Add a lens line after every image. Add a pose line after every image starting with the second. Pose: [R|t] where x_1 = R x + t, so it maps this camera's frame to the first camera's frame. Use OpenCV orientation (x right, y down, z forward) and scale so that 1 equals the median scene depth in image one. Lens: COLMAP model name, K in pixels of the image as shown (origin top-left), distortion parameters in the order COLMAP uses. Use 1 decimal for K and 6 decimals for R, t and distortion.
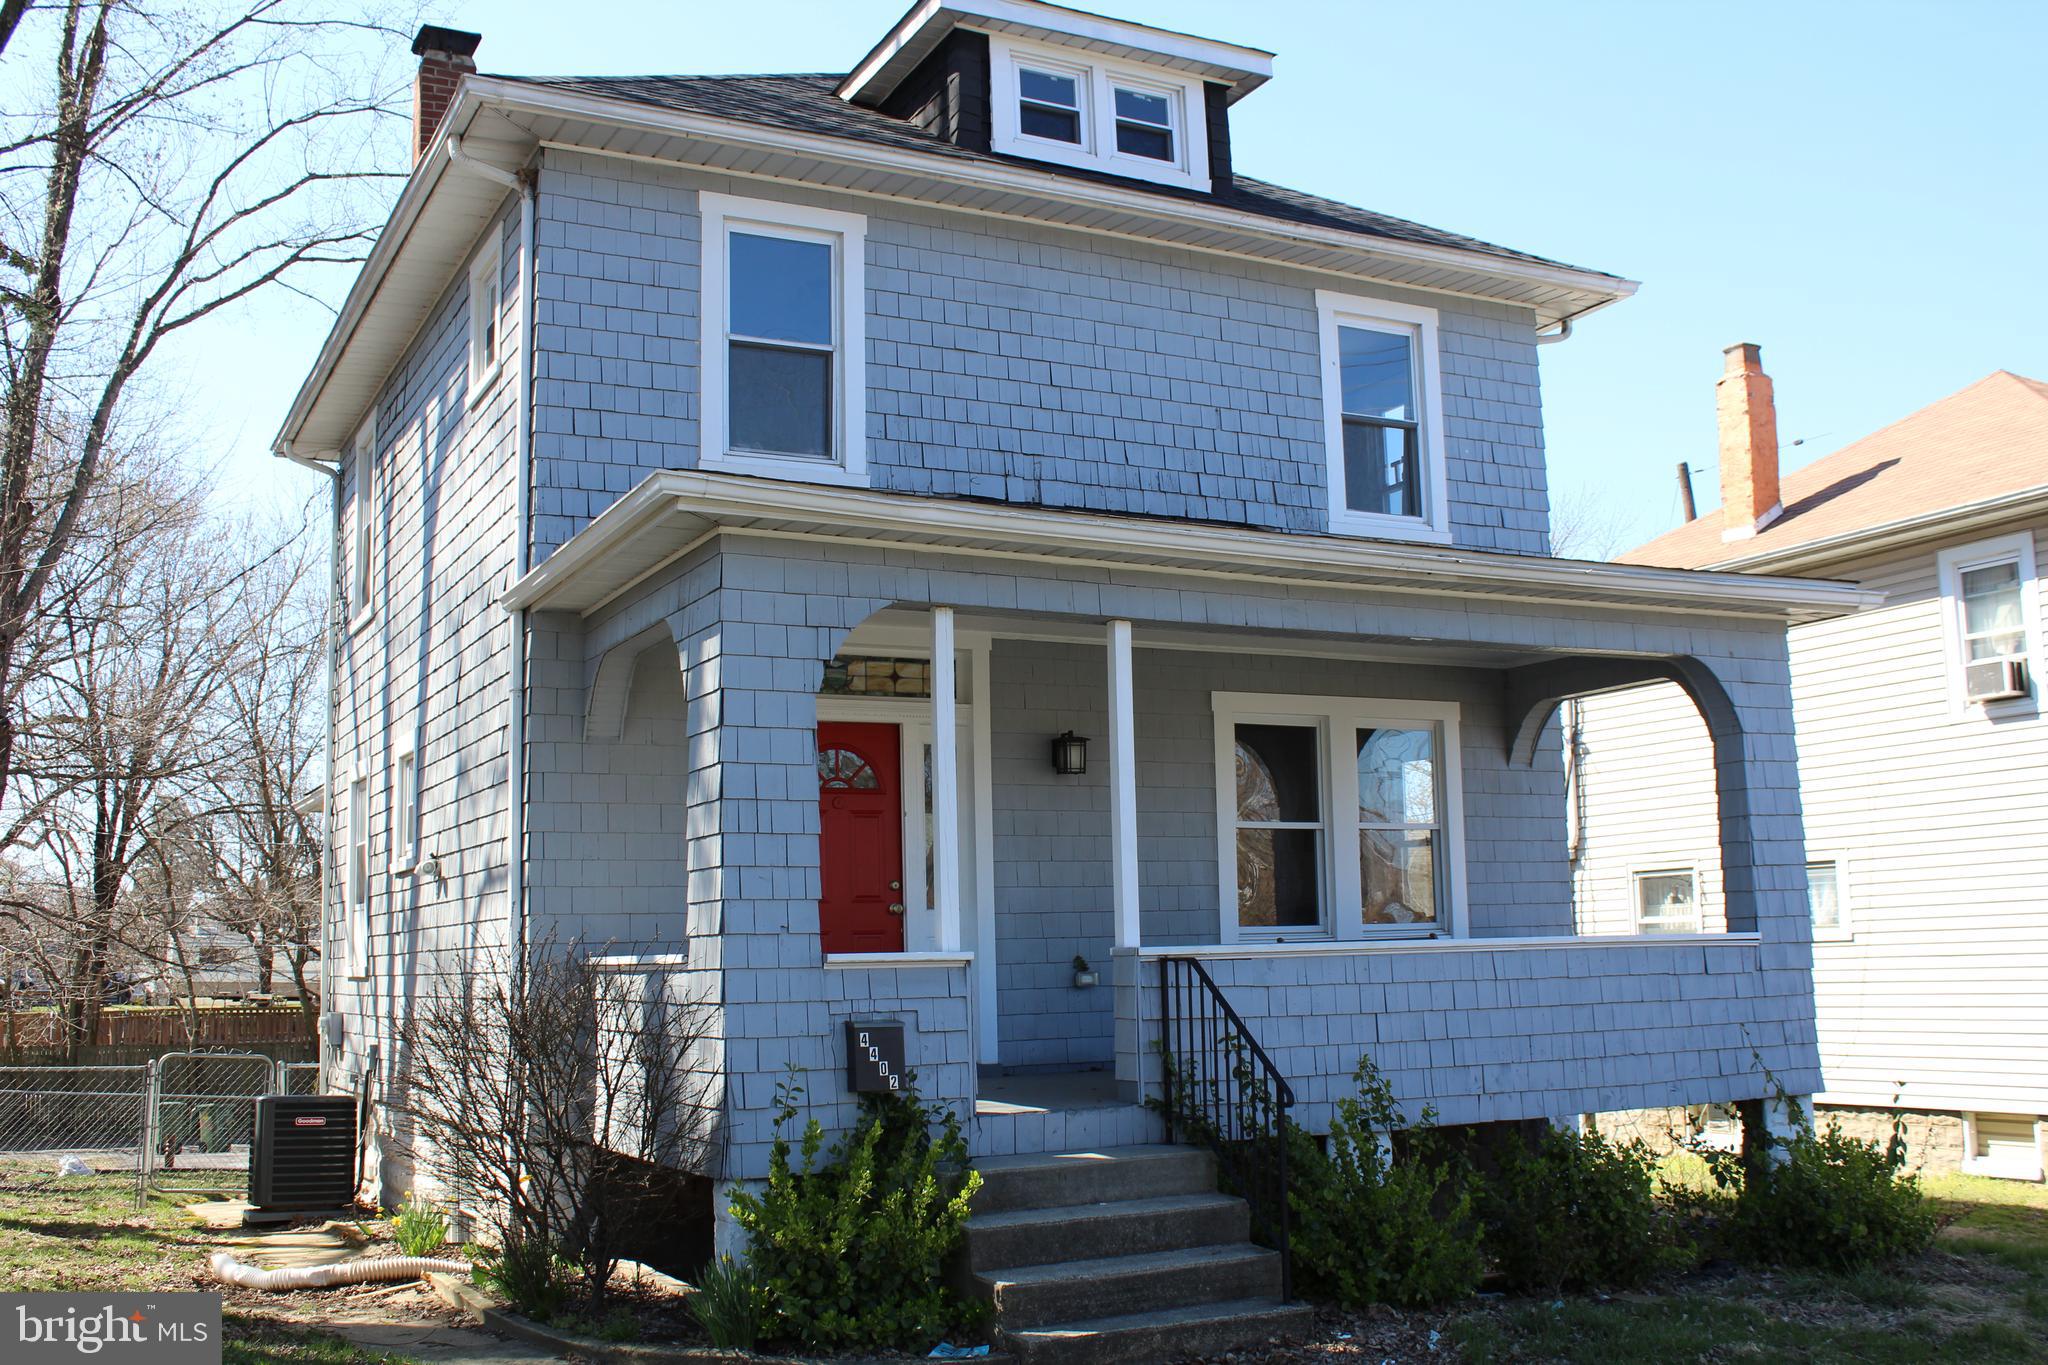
lens RADIAL K [[2011.1, 0, 1024.0], [0, 2011.1, 682.5], [0, 0, 1]] dist [-0.141724, 0.021552]
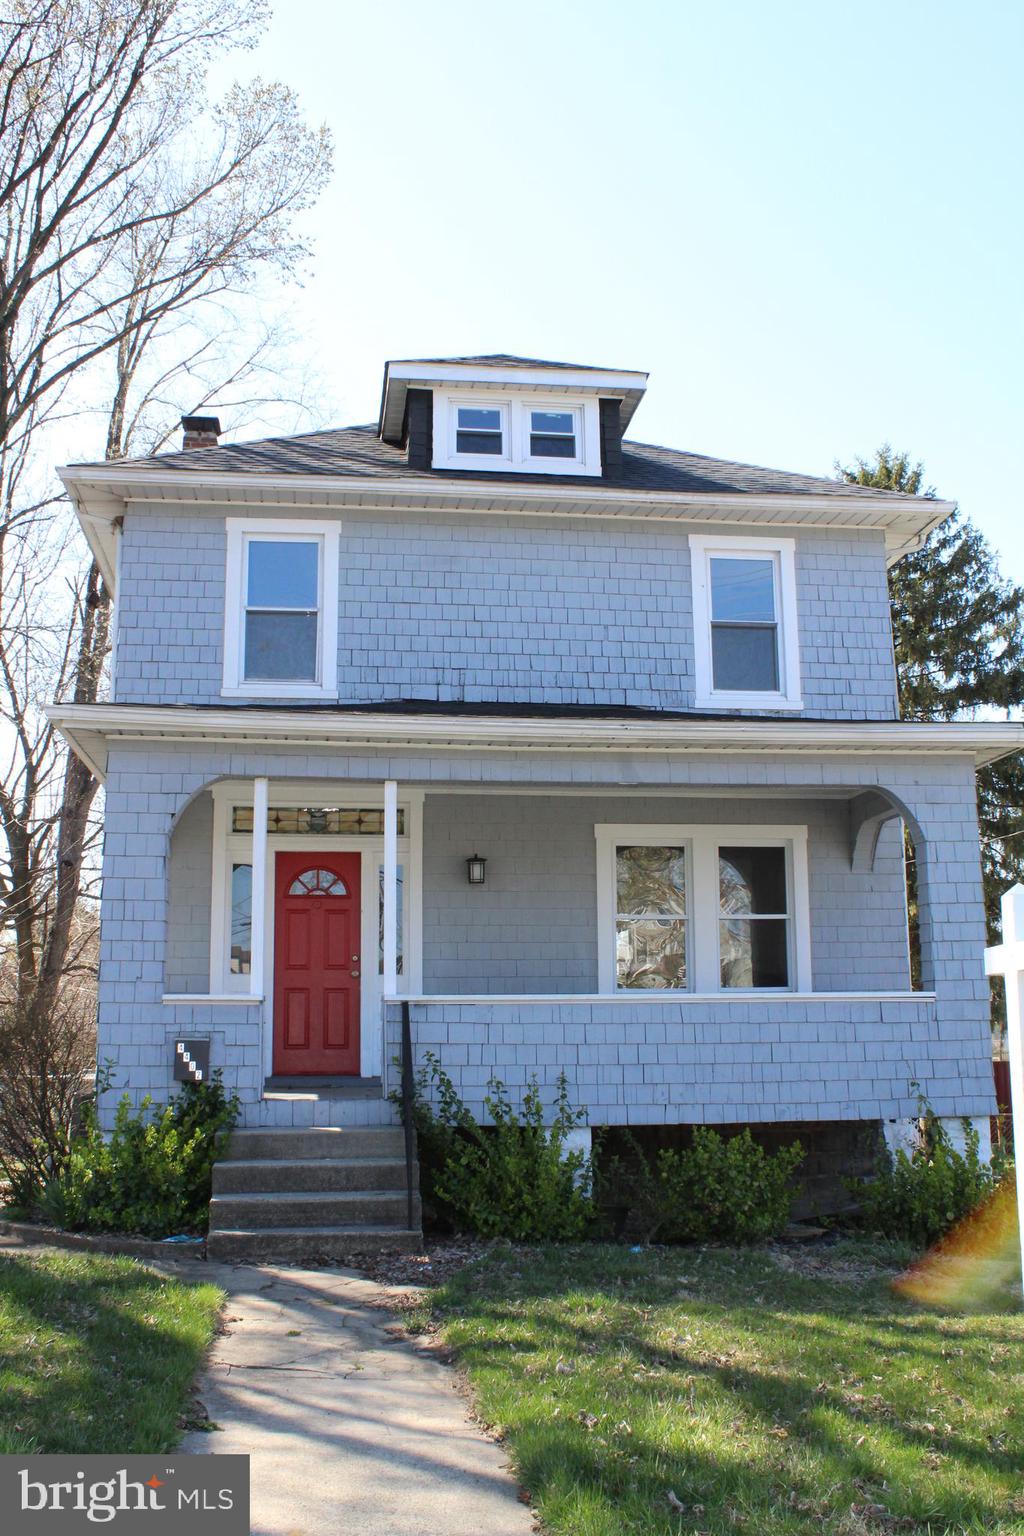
lens RADIAL K [[1508.3, 0, 512.0], [0, 1508.3, 768.0], [0, 0, 1]] dist [-0.141724, 0.021552]
pose [[0.942646, -0.045605, -0.330663, 0.417800], [0.033004, 0.998503, -0.043626, 0.010228], [0.332158, 0.030211, 0.942740, -0.037748]]
